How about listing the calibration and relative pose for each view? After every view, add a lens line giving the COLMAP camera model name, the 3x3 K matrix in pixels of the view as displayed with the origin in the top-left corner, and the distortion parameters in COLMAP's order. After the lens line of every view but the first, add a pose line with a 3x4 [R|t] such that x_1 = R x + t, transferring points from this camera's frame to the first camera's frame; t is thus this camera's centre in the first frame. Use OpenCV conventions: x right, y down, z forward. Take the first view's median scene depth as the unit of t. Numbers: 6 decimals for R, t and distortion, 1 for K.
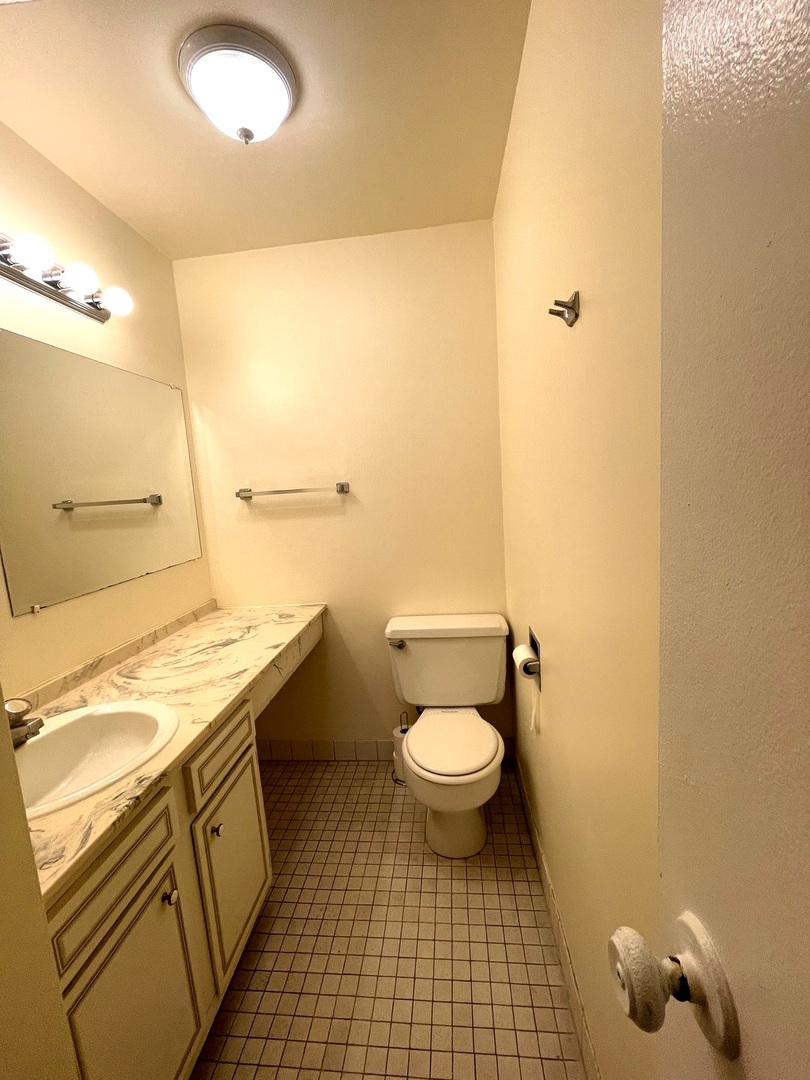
lens RADIAL K [[438.8, 0, 405.6], [0, 438.8, 539.5], [0, 0, 1]] dist [-0.003687, 0.000791]
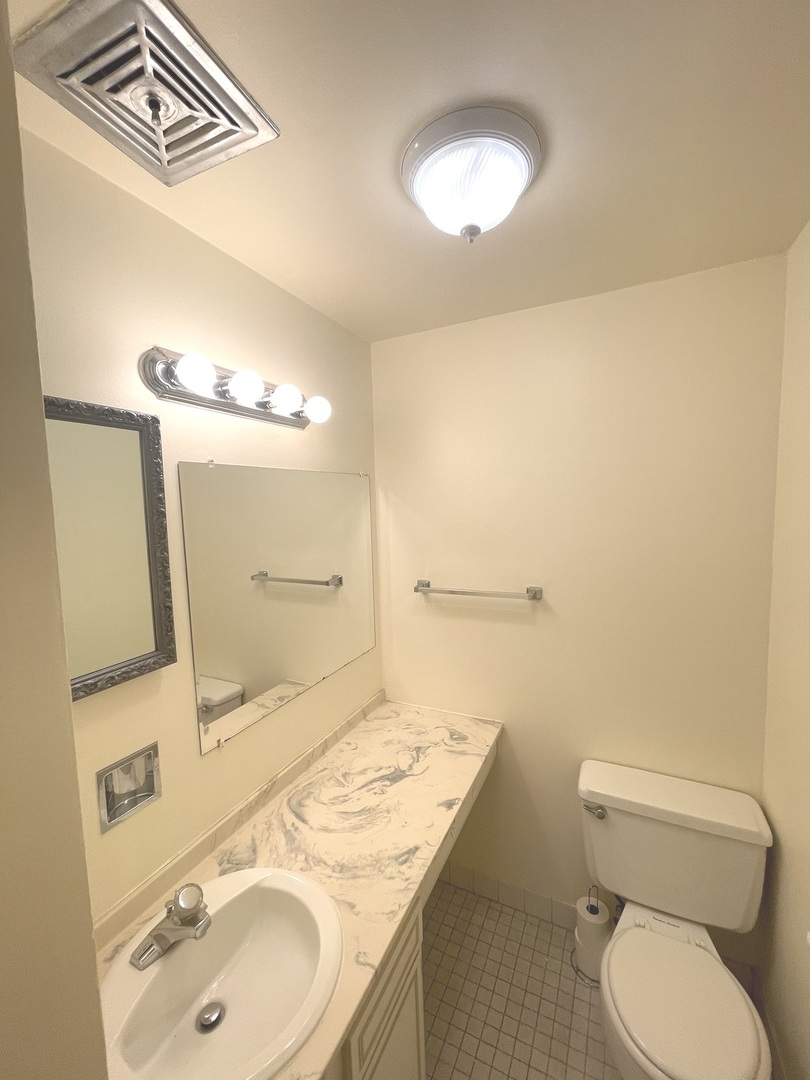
lens RADIAL K [[438.8, 0, 405.4], [0, 438.8, 542.8], [0, 0, 1]] dist [-0.003687, 0.000791]
pose [[0.934669, 0.068183, -0.348919, -0.095948], [-0.076358, 0.997033, -0.009712, -0.204327], [0.347221, 0.035721, 0.937103, 0.135325]]
